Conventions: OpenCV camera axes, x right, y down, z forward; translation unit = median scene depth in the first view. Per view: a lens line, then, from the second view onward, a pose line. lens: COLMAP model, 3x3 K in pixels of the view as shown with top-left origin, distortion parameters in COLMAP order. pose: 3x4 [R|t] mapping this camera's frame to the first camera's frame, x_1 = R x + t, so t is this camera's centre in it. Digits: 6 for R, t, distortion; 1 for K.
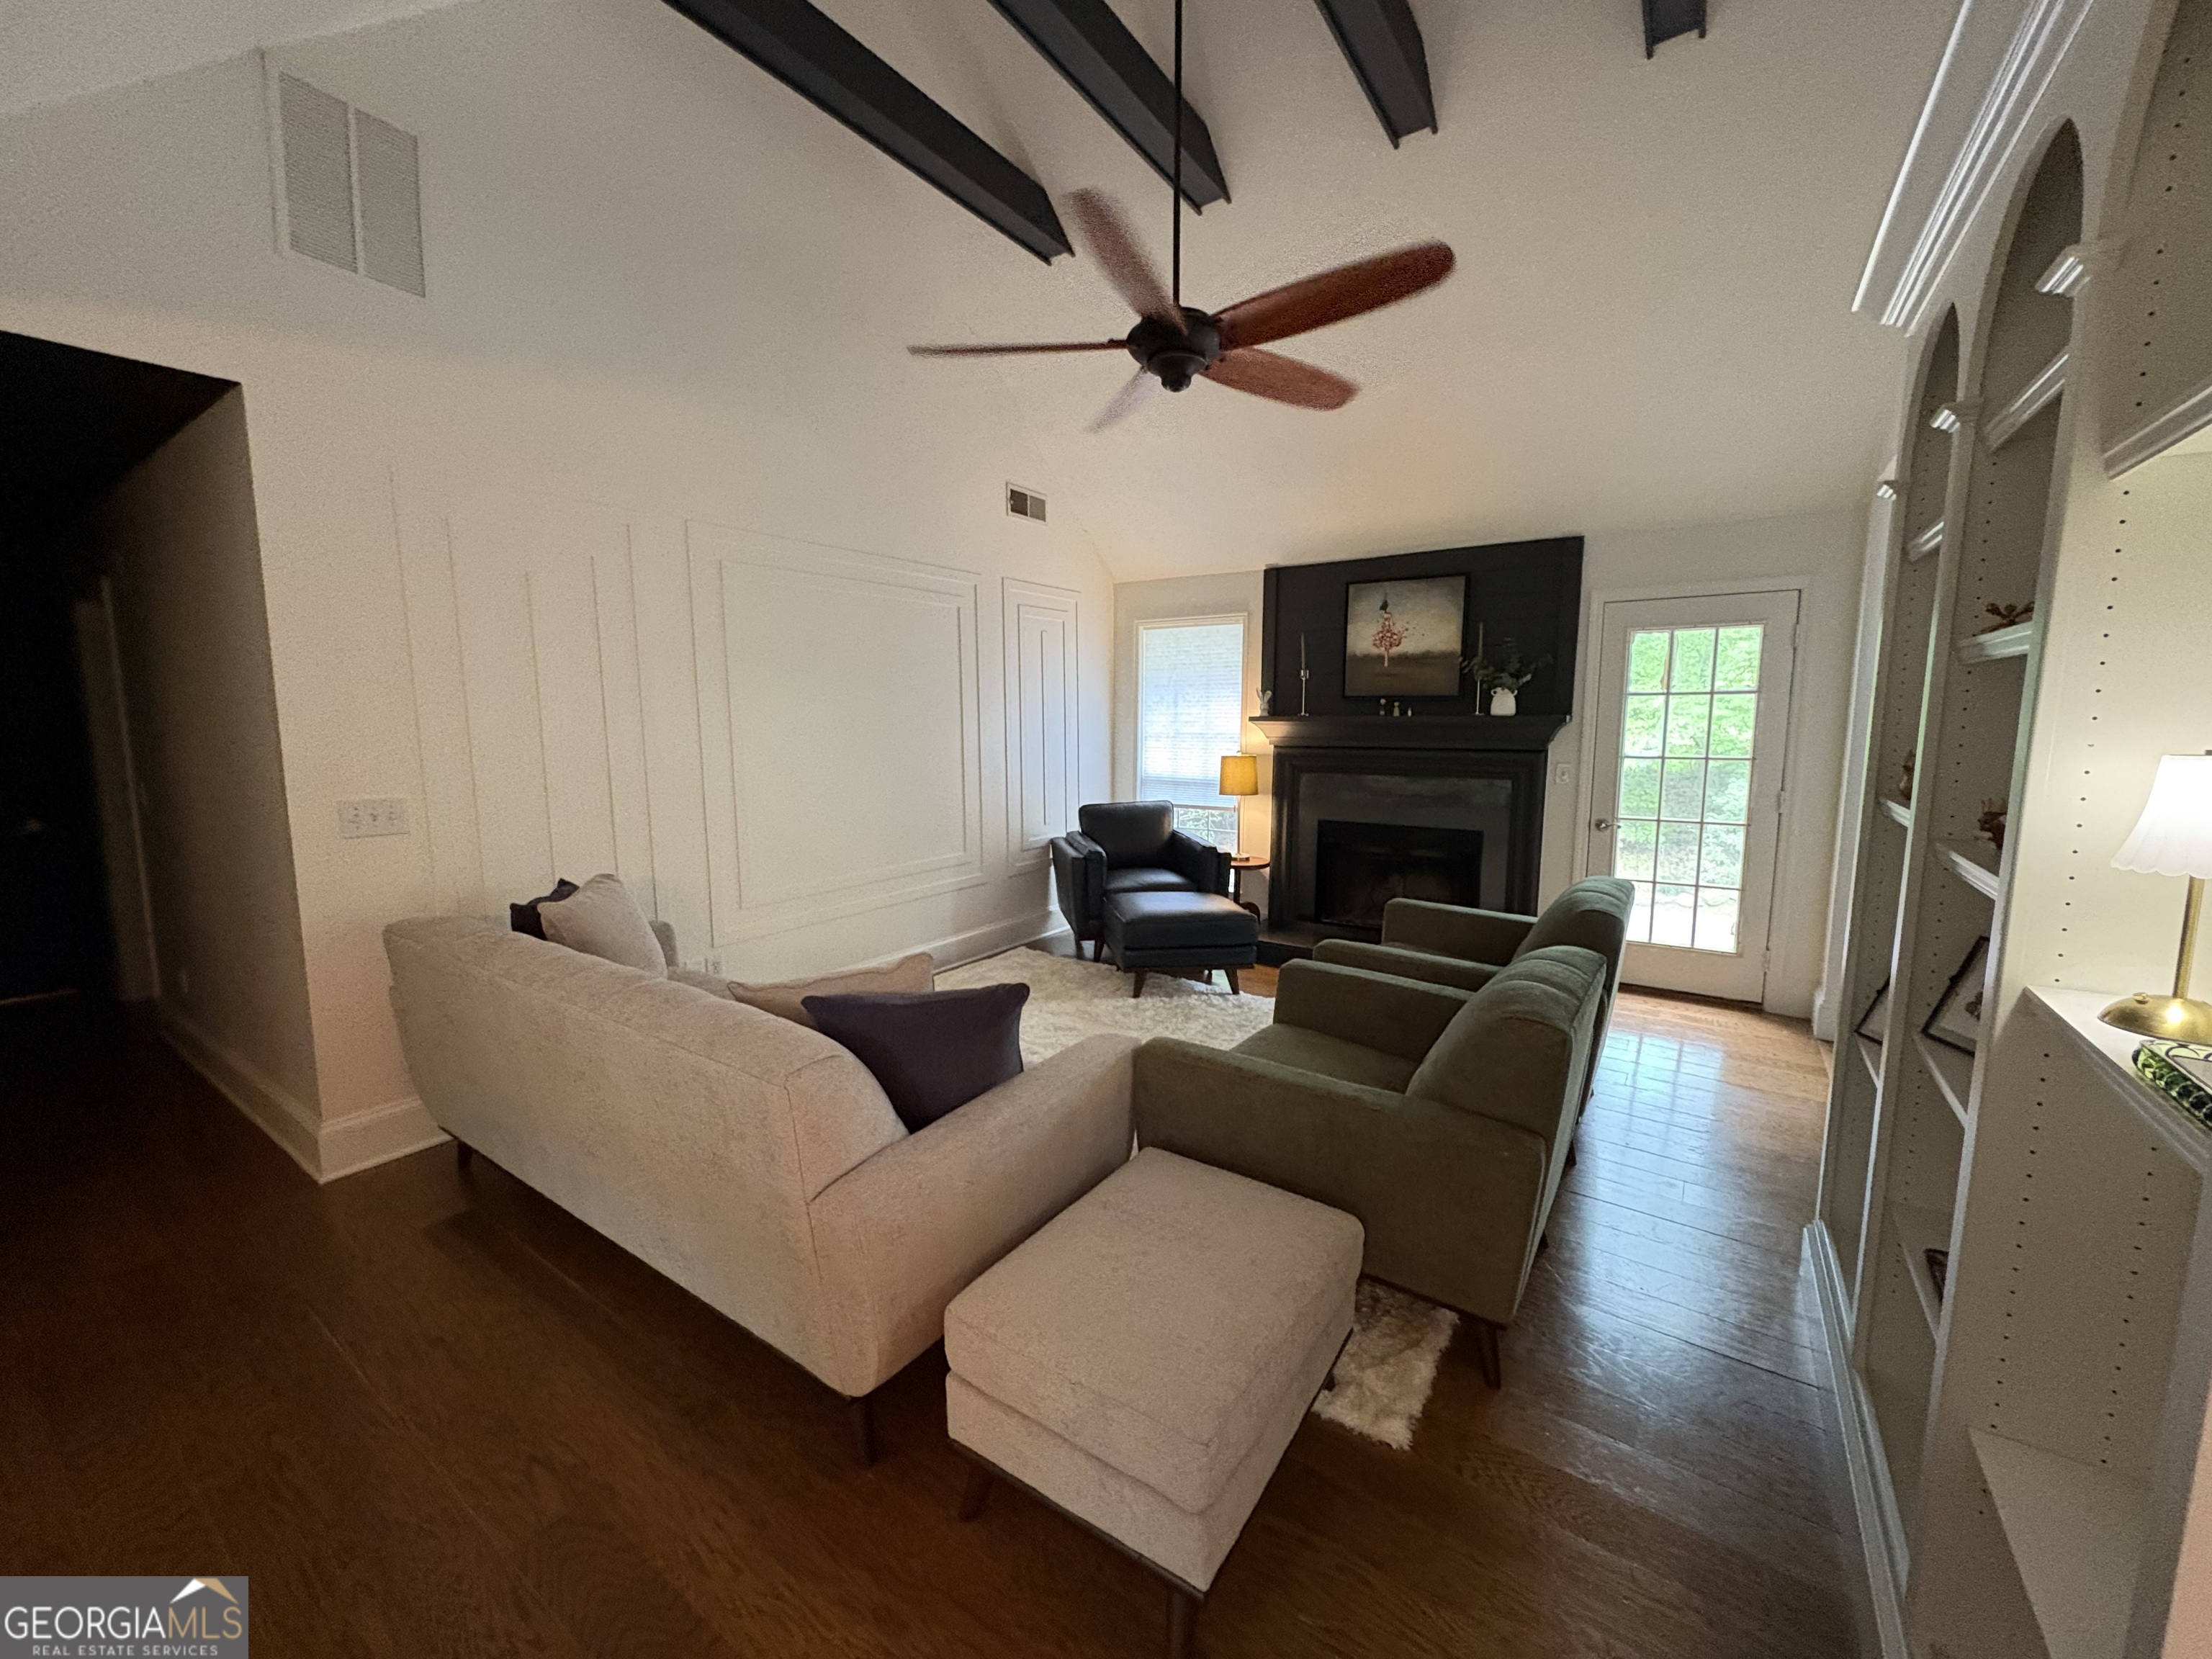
lens RADIAL K [[872.7, 0, 1093.4], [0, 872.7, 818.3], [0, 0, 1]] dist [0.000134, 0.000028]
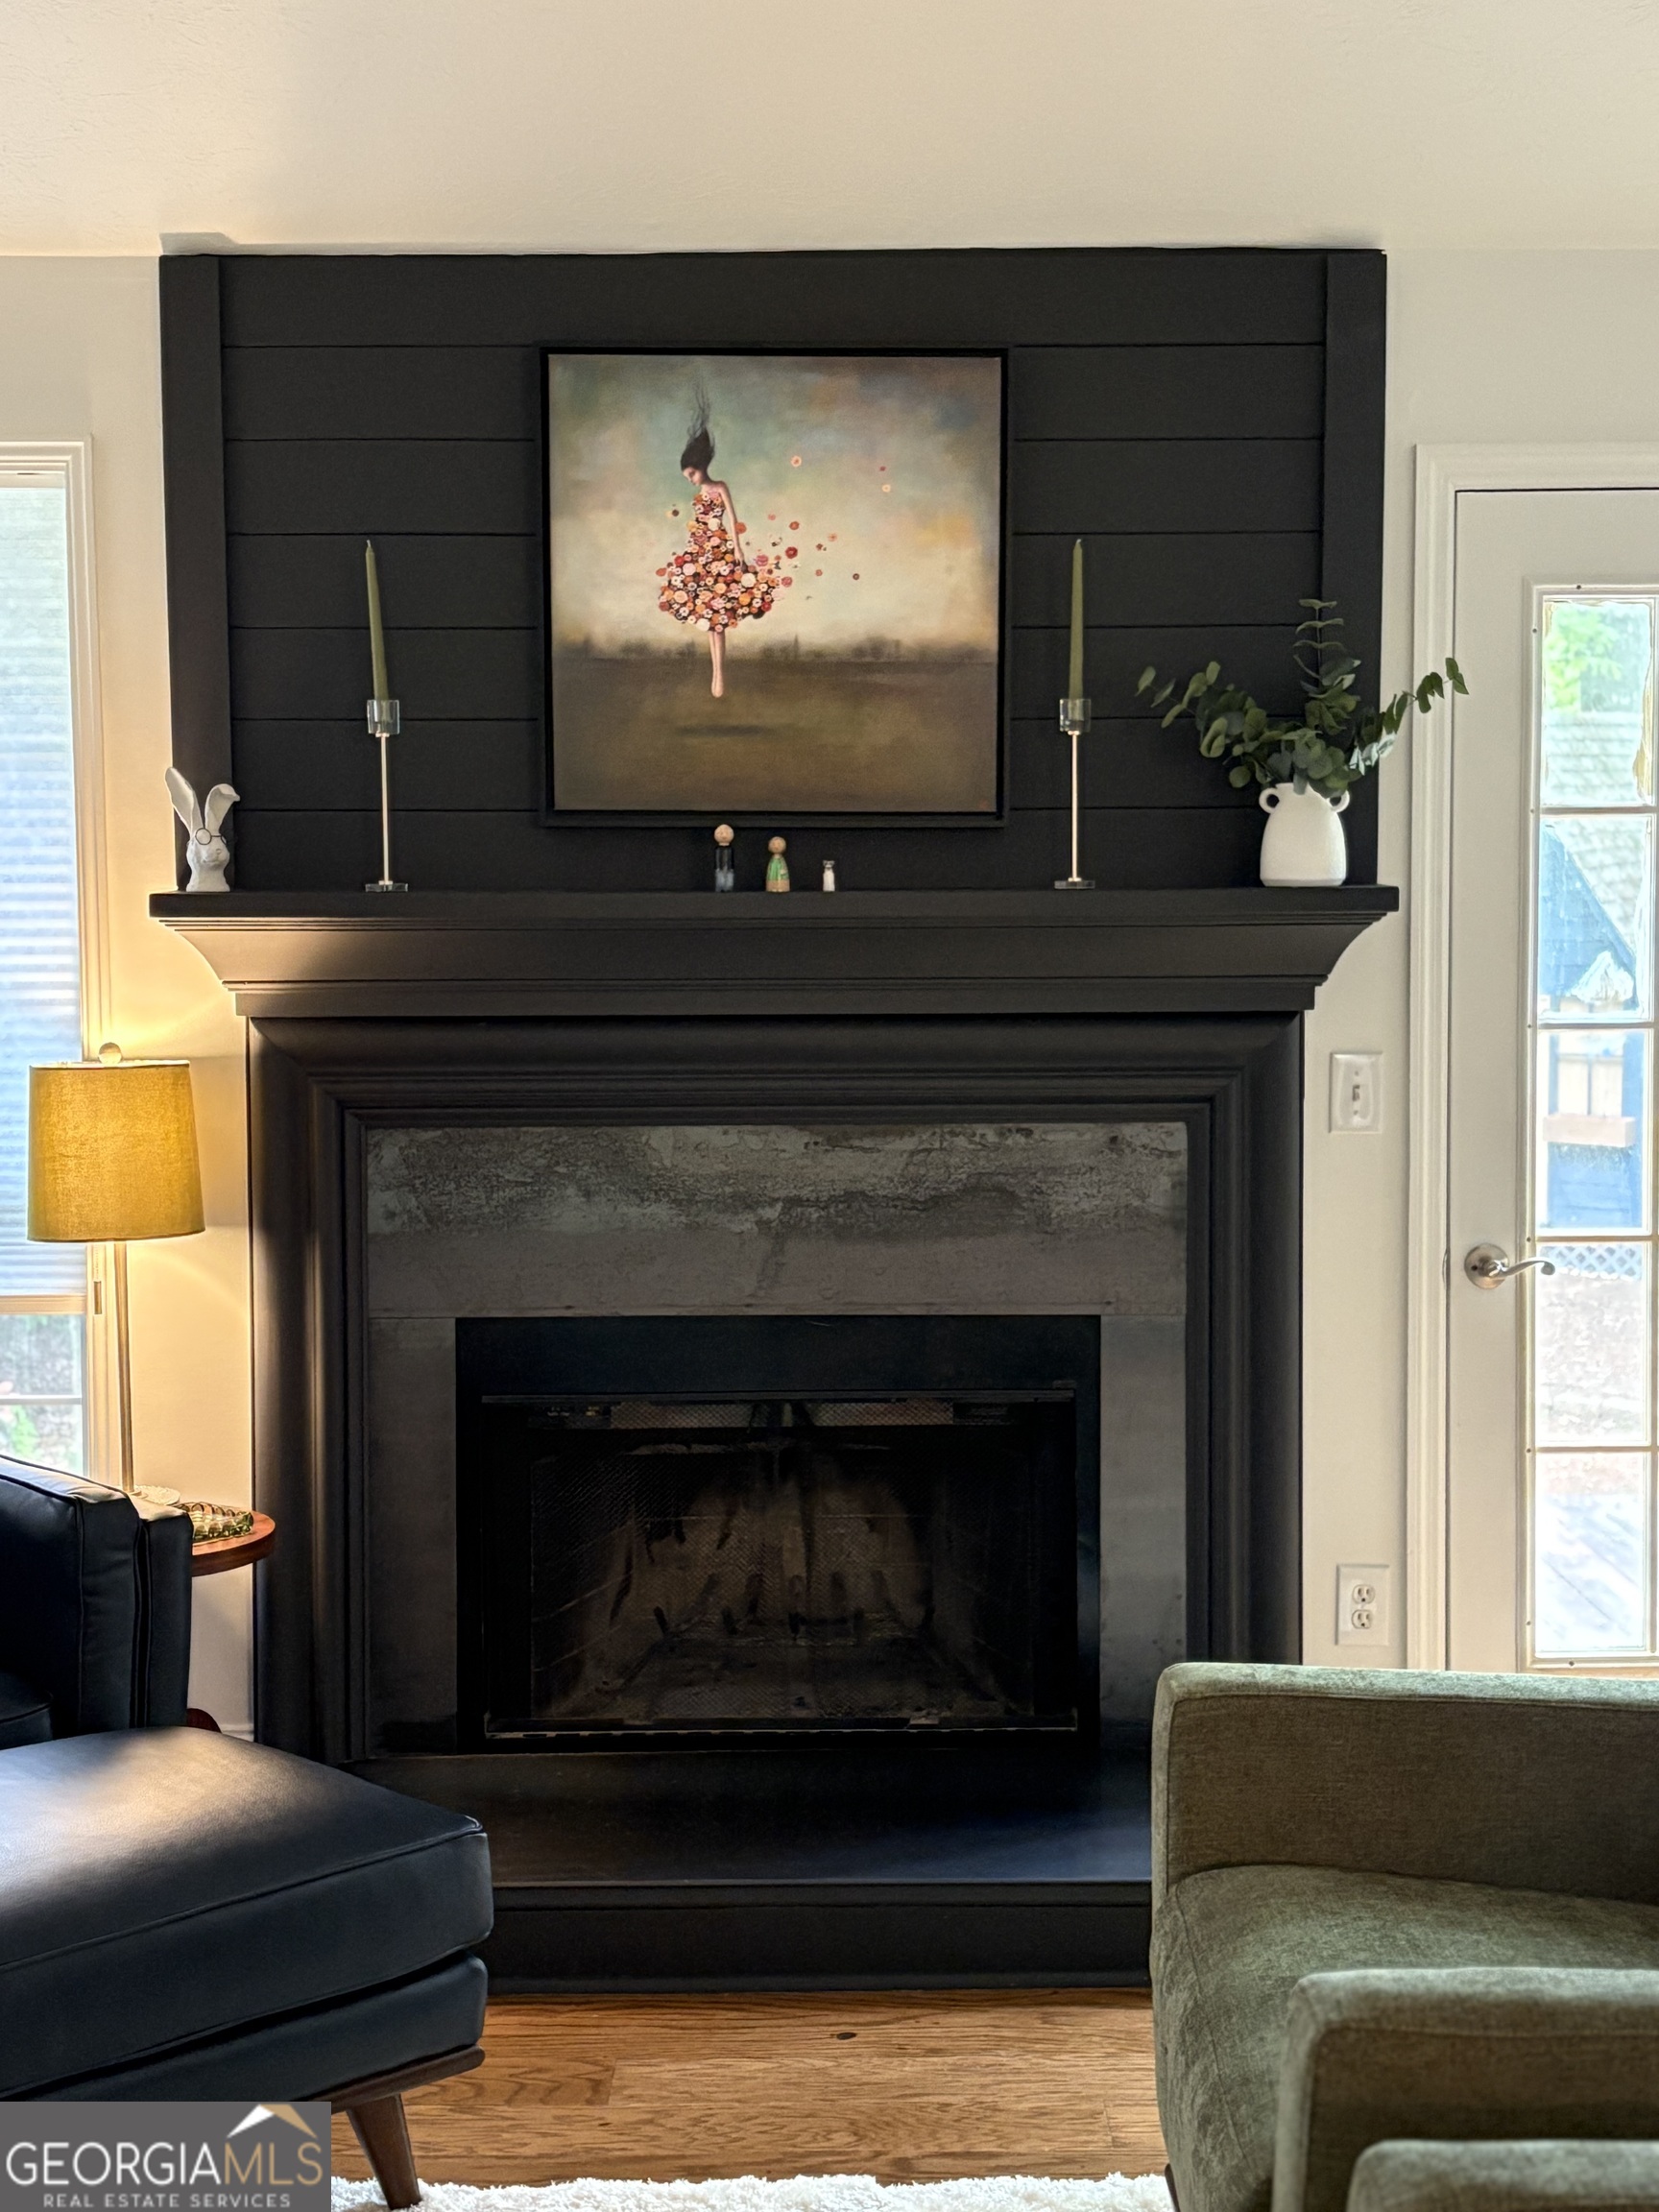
lens RADIAL K [[2956.1, 0, 844.1], [0, 2956.1, 1120.9], [0, 0, 1]] dist [0.163527, 0.000000]
pose [[0.823870, -0.049274, 0.564633, -0.125575], [0.068738, 0.997547, -0.013244, -0.037295], [-0.562596, 0.049723, 0.825236, 0.276763]]
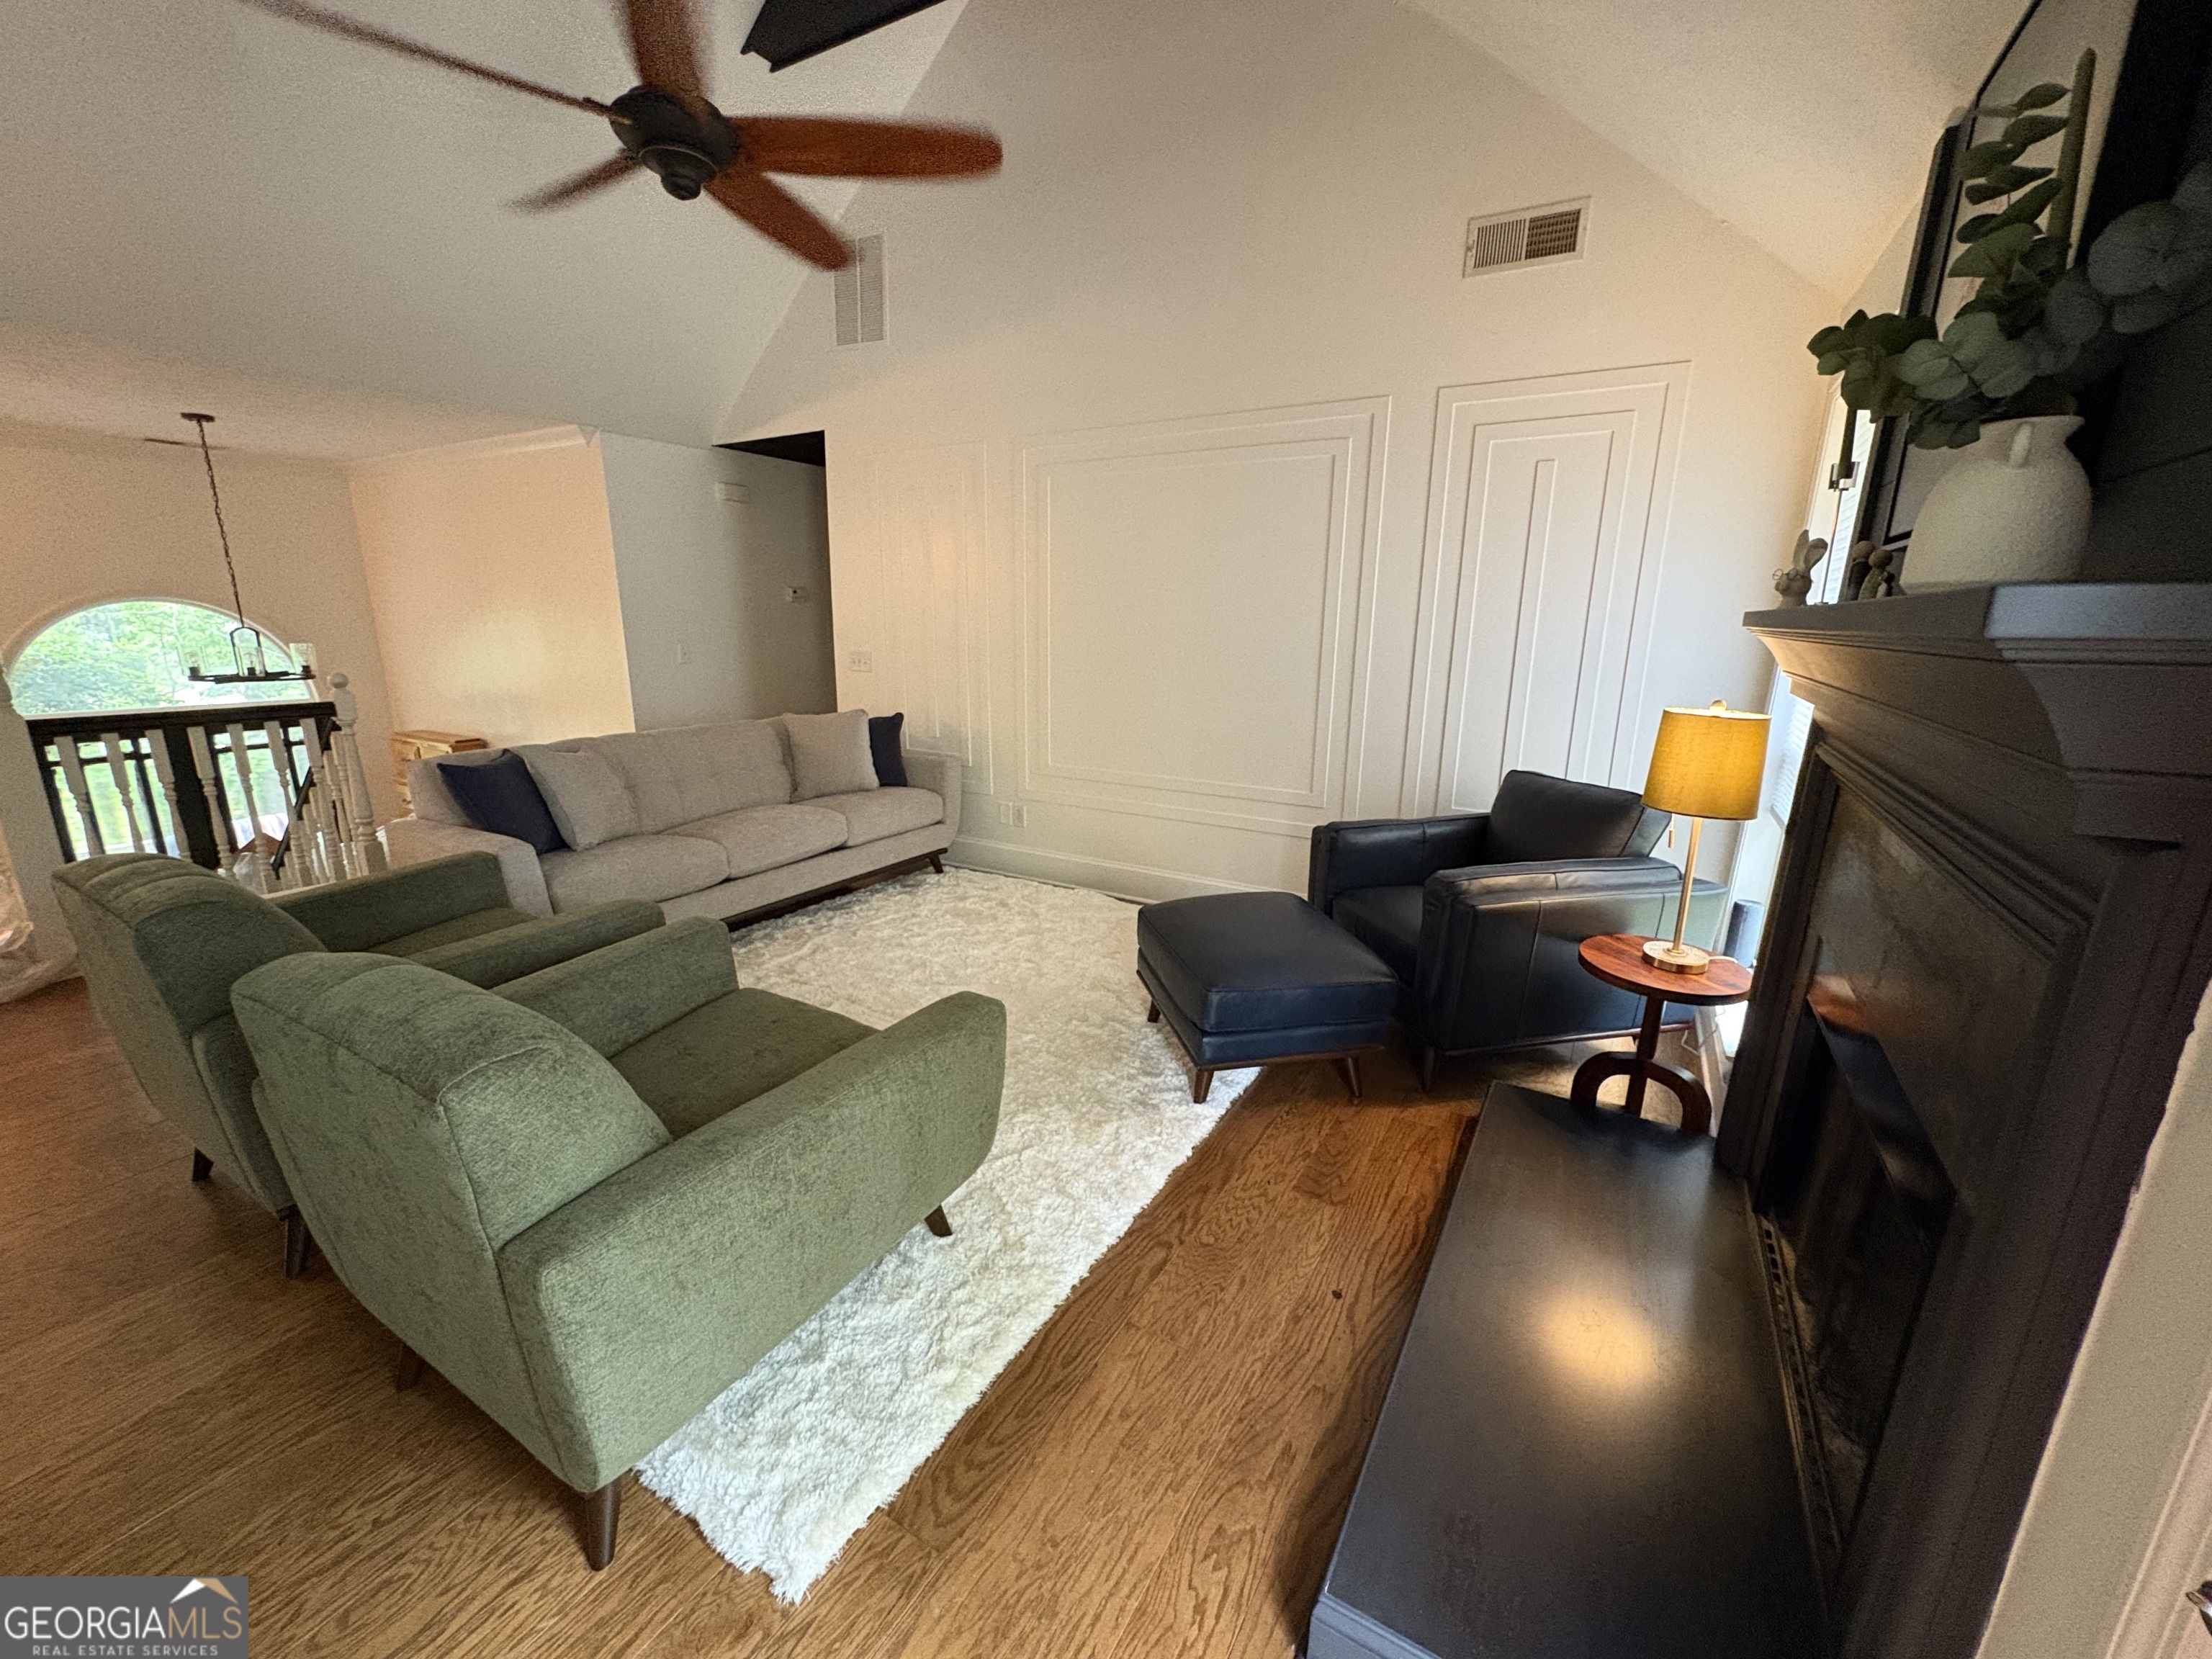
lens RADIAL K [[872.7, 0, 1119.7], [0, 872.7, 822.7], [0, 0, 1]] dist [0.000134, 0.000028]
pose [[0.086152, 0.245873, -0.965466, 0.584800], [-0.129618, 0.963599, 0.233831, -0.092427], [0.987814, 0.104996, 0.114885, 0.742161]]
